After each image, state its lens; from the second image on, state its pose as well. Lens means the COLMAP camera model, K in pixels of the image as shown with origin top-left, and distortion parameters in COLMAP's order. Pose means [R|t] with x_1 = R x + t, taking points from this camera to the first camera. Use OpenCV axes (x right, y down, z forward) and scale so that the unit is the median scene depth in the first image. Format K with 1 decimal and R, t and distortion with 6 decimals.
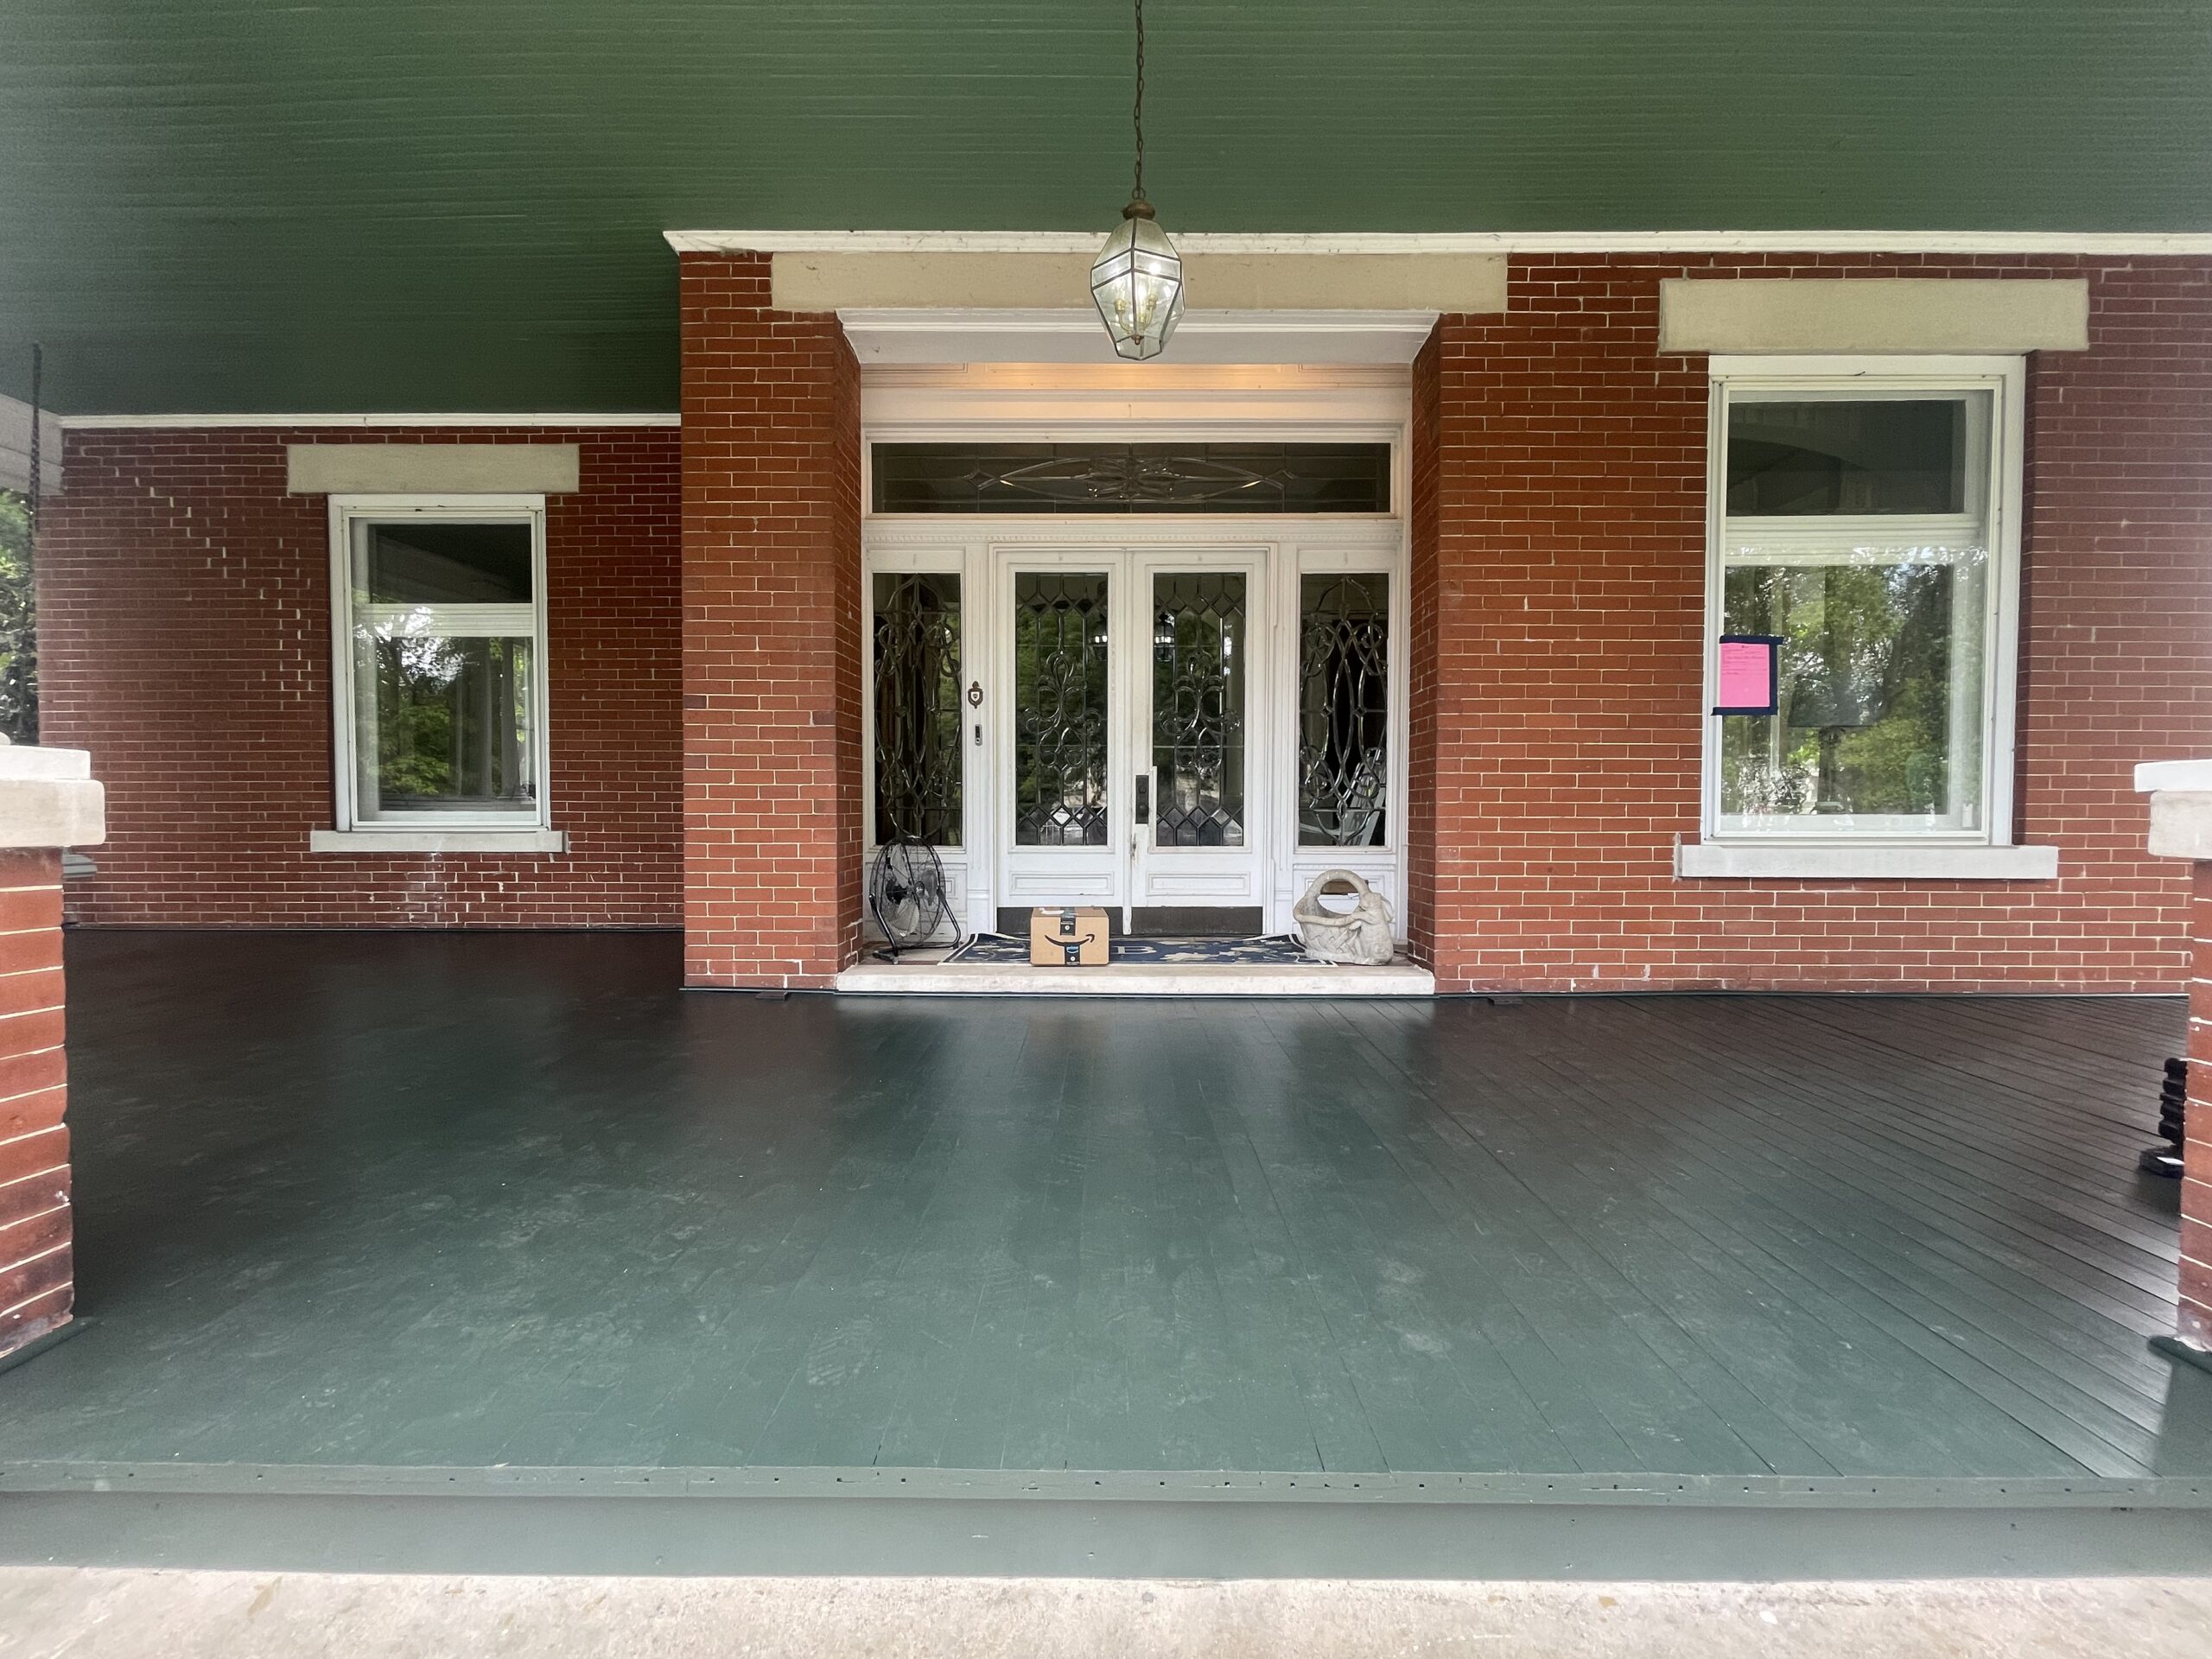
lens RADIAL K [[890.8, 0, 1102.0], [0, 890.8, 835.5], [0, 0, 1]] dist [-0.006853, 0.002363]
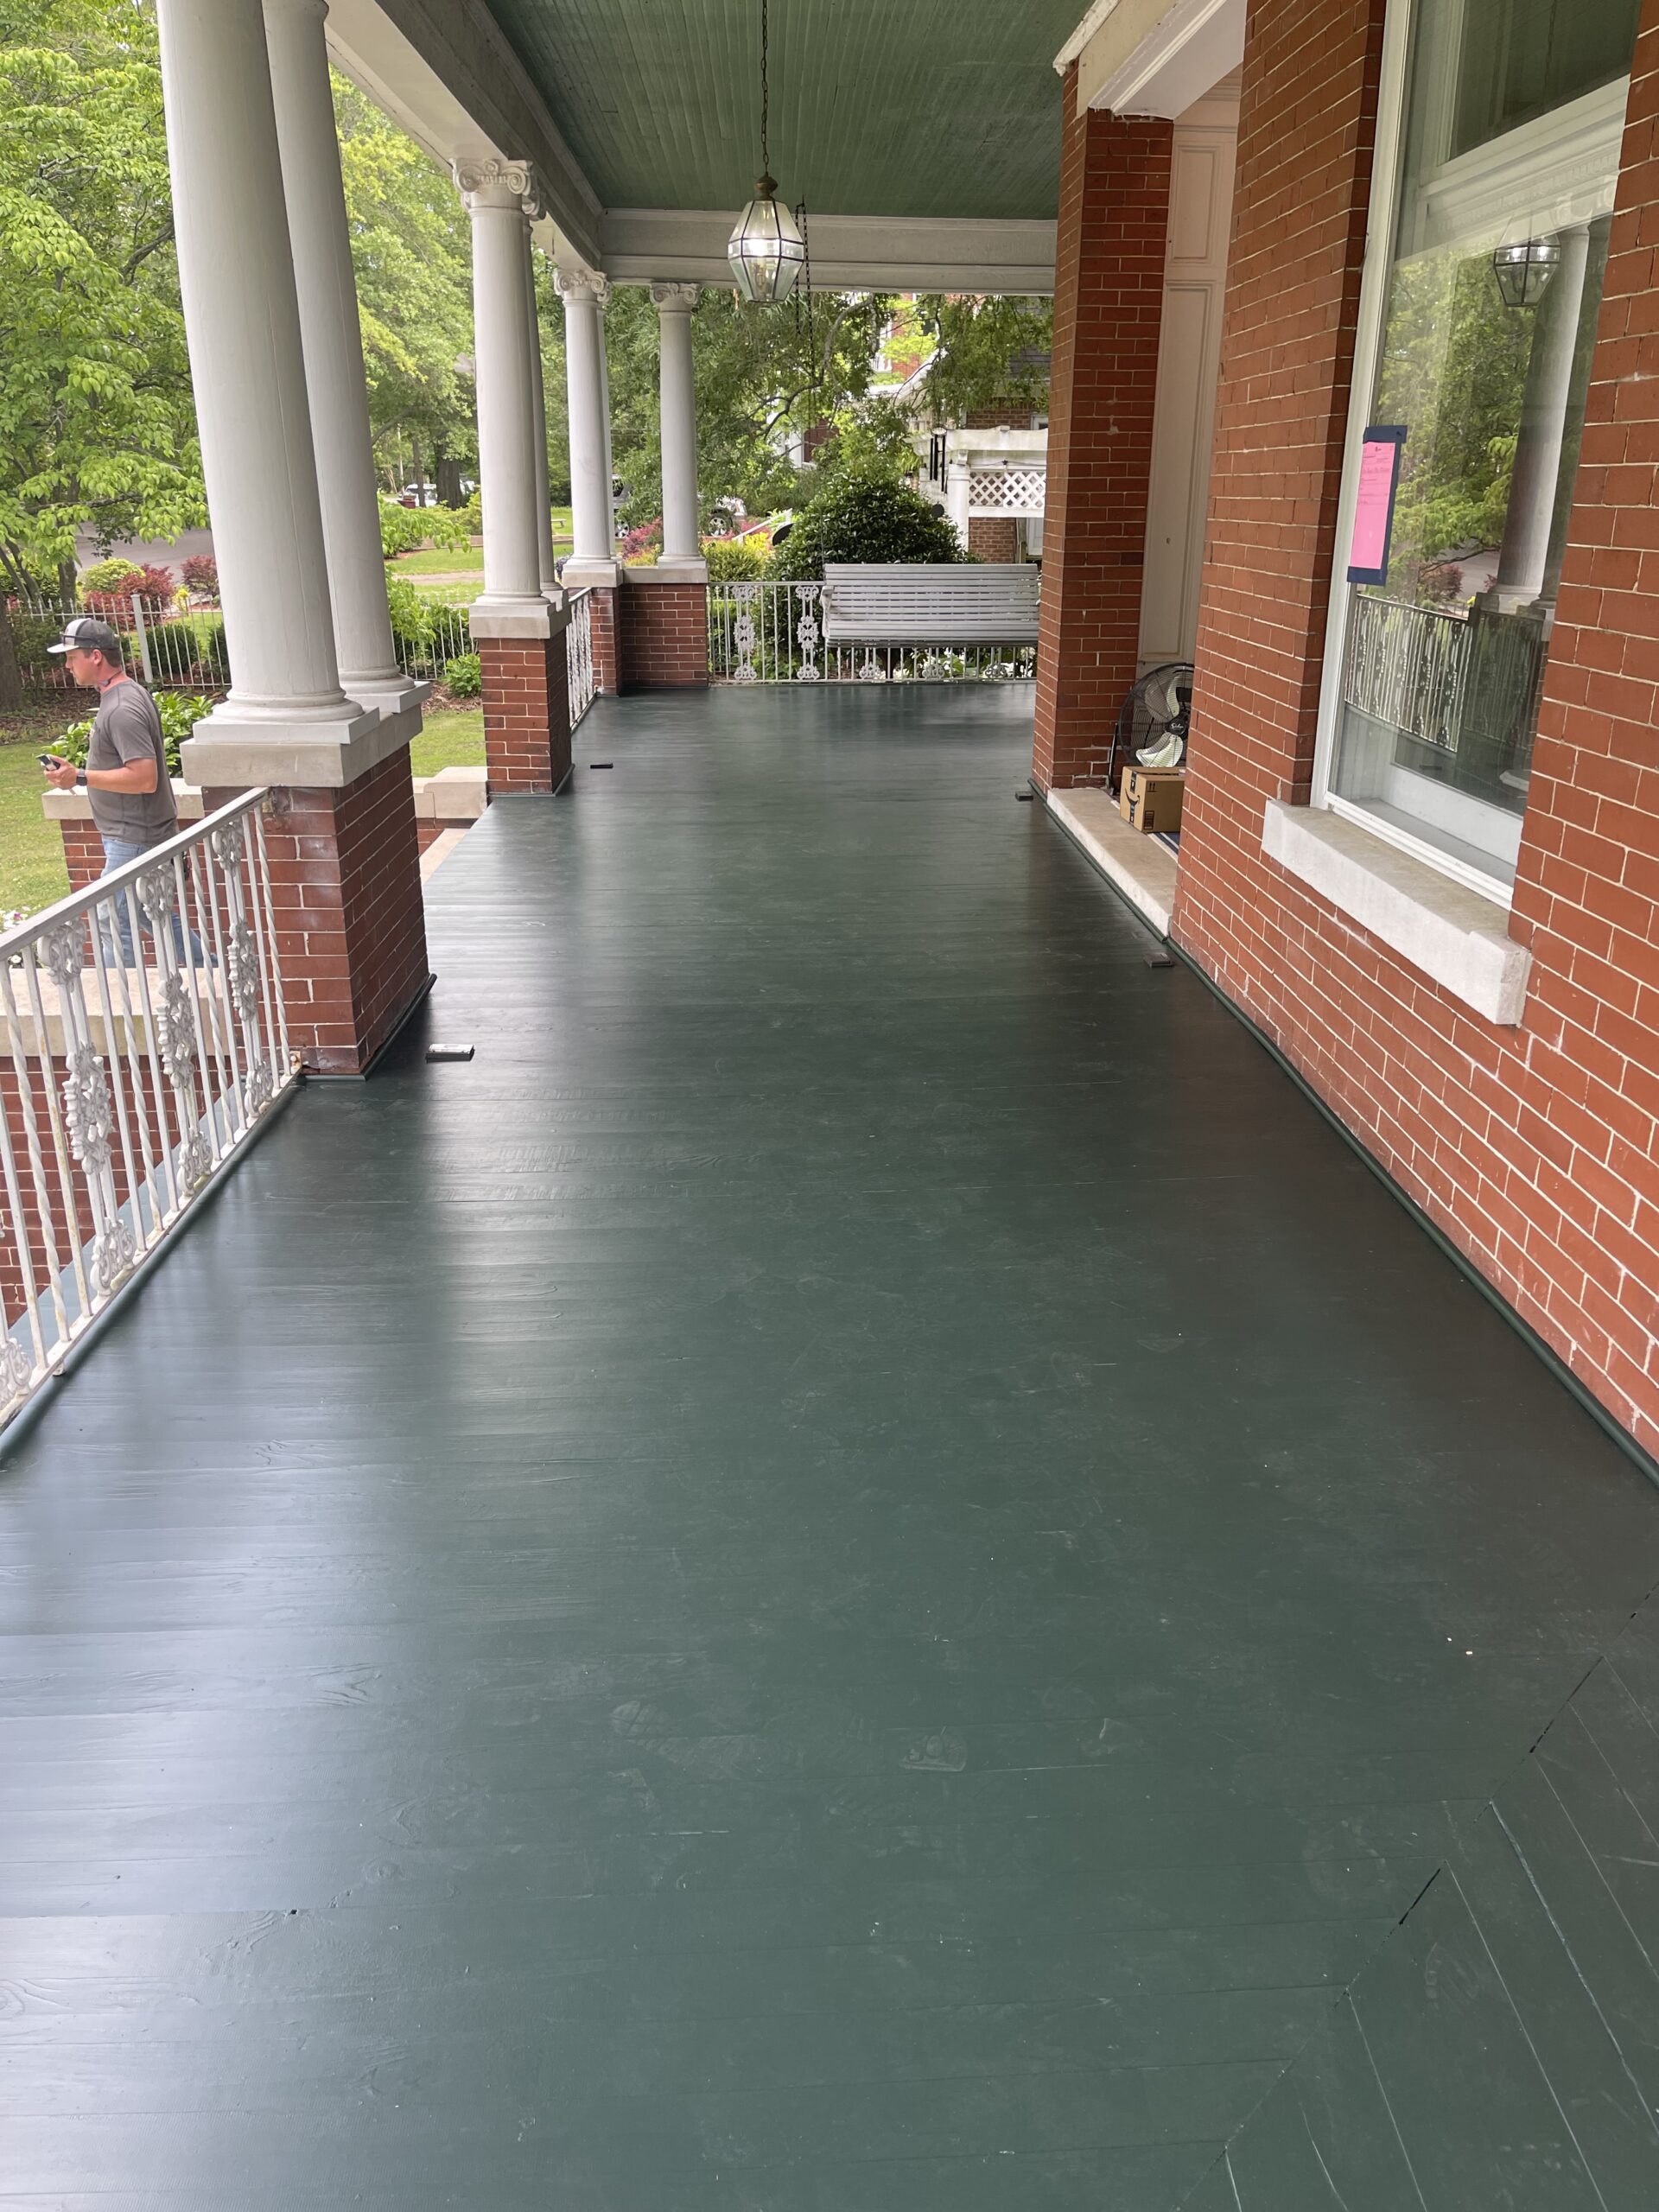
lens RADIAL K [[1659.4, 0, 835.1], [0, 1659.4, 1147.6], [0, 0, 1]] dist [-0.002497, -0.004347]
pose [[0.047319, 0.365609, -0.929565, 1.802862], [-0.032446, 0.930679, 0.364395, -0.174567], [0.998353, 0.012918, 0.055901, 0.625160]]
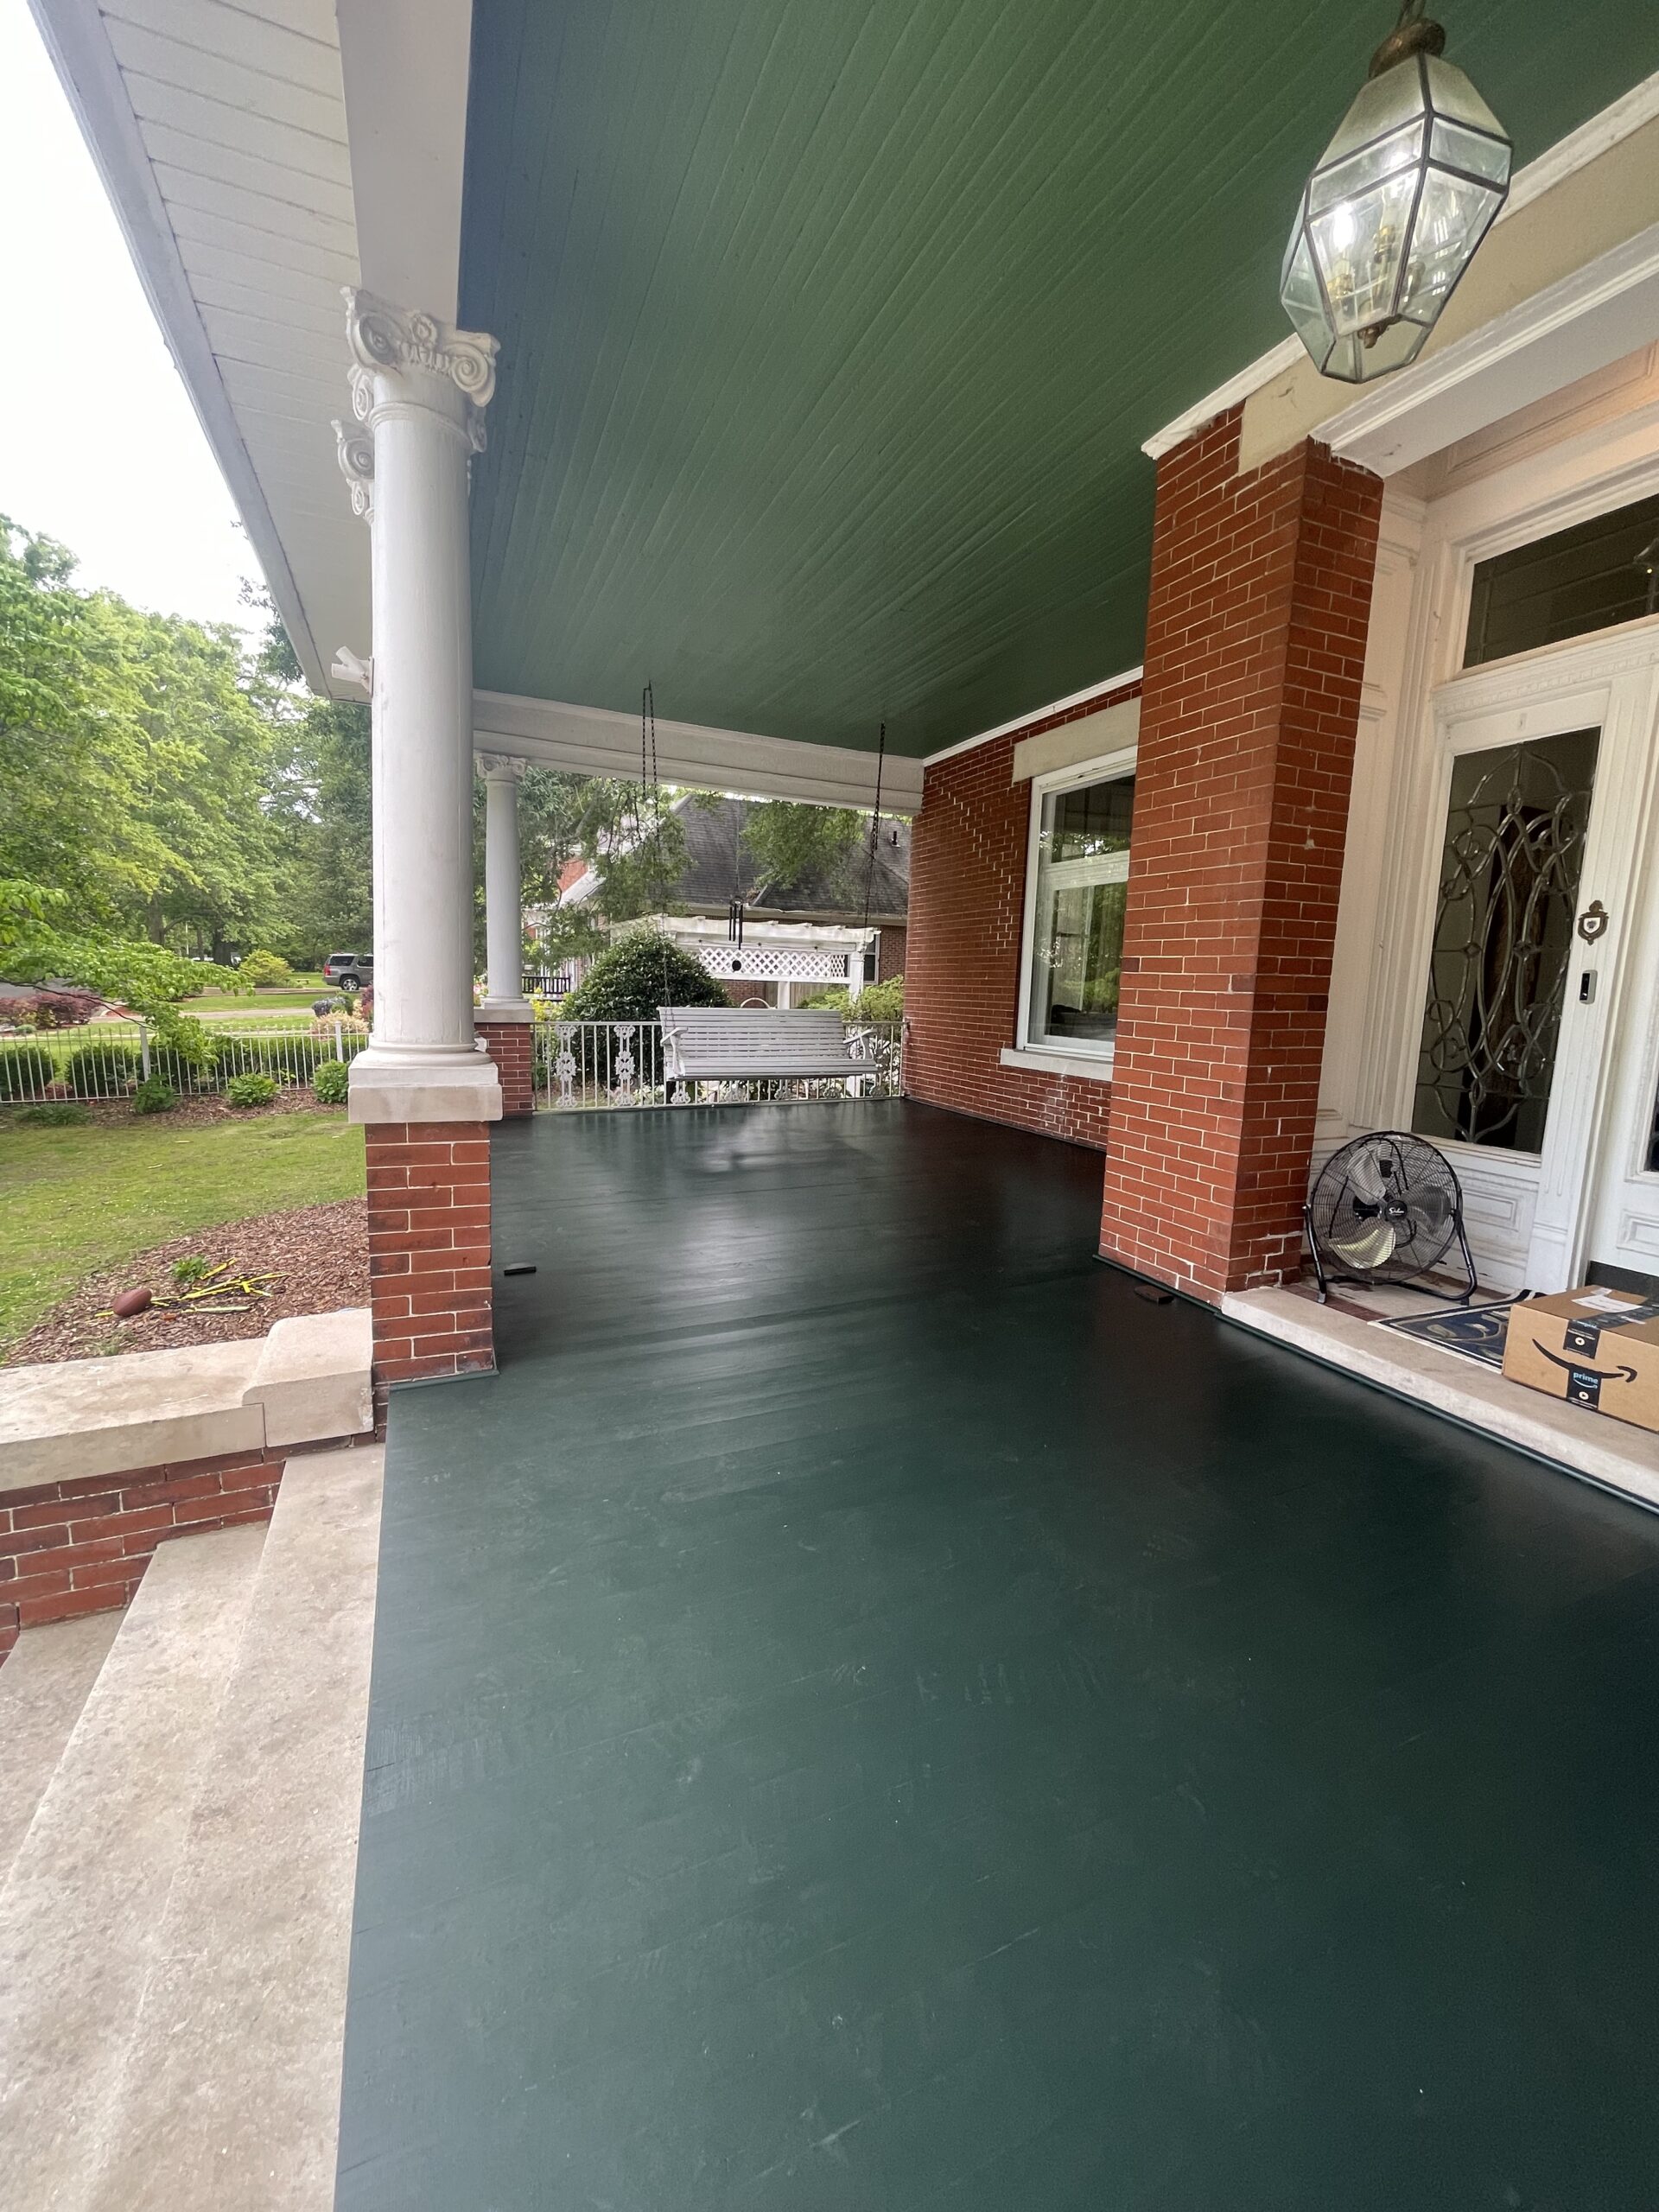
lens RADIAL K [[890.8, 0, 820.3], [0, 890.8, 1101.9], [0, 0, 1]] dist [-0.006853, 0.002363]
pose [[0.410415, 0.131695, -0.902339, 0.276035], [-0.053178, 0.991289, 0.120490, -0.102080], [0.910347, -0.001466, 0.413843, 0.313620]]
